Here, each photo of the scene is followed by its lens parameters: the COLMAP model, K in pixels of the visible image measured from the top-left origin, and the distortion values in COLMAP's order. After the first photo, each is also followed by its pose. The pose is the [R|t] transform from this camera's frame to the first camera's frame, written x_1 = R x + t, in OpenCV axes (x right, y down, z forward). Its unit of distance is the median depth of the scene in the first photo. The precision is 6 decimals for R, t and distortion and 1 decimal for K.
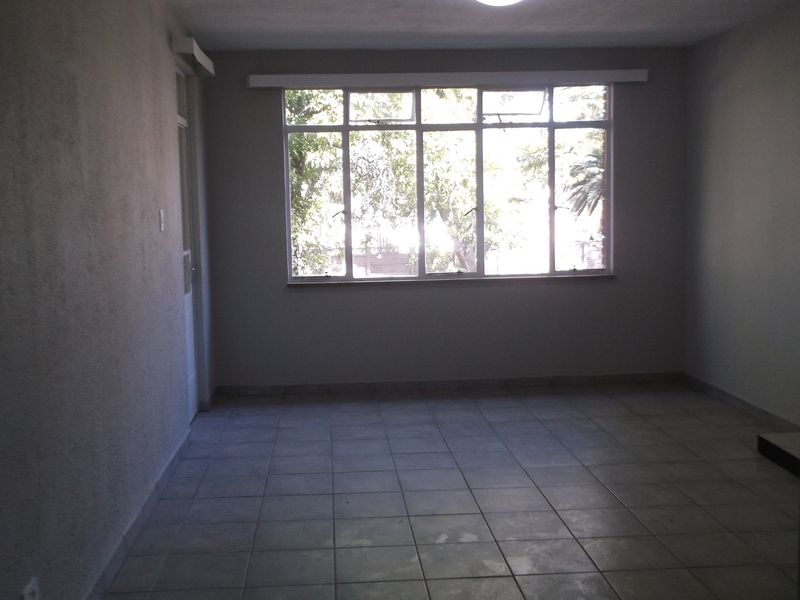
lens RADIAL K [[885.2, 0, 400.0], [0, 885.2, 300.0], [0, 0, 1]] dist [-0.002373, 0.037161]
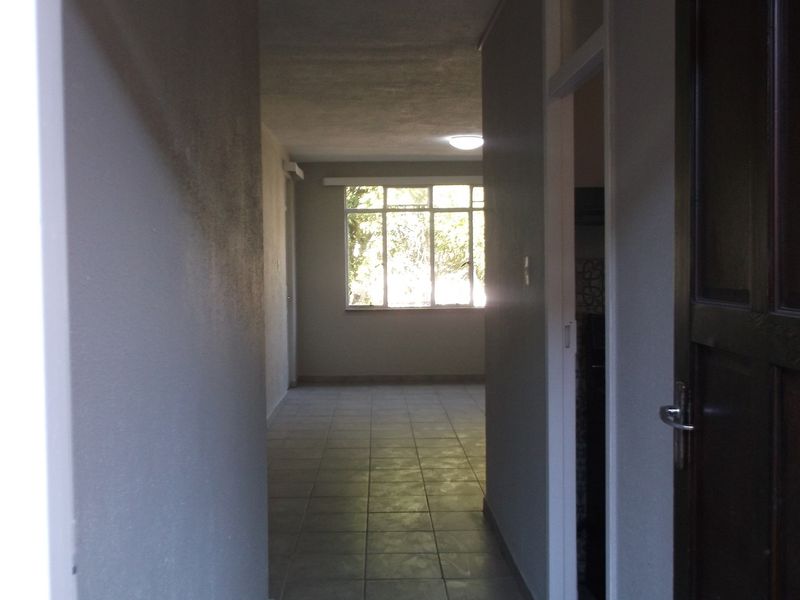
lens RADIAL K [[885.2, 0, 400.0], [0, 885.2, 300.0], [0, 0, 1]] dist [-0.002373, 0.037161]
pose [[0.998313, 0.007702, -0.057543, 0.061078], [-0.011667, 0.997556, -0.068889, 0.075617], [0.056872, 0.069444, 0.995963, -0.579877]]
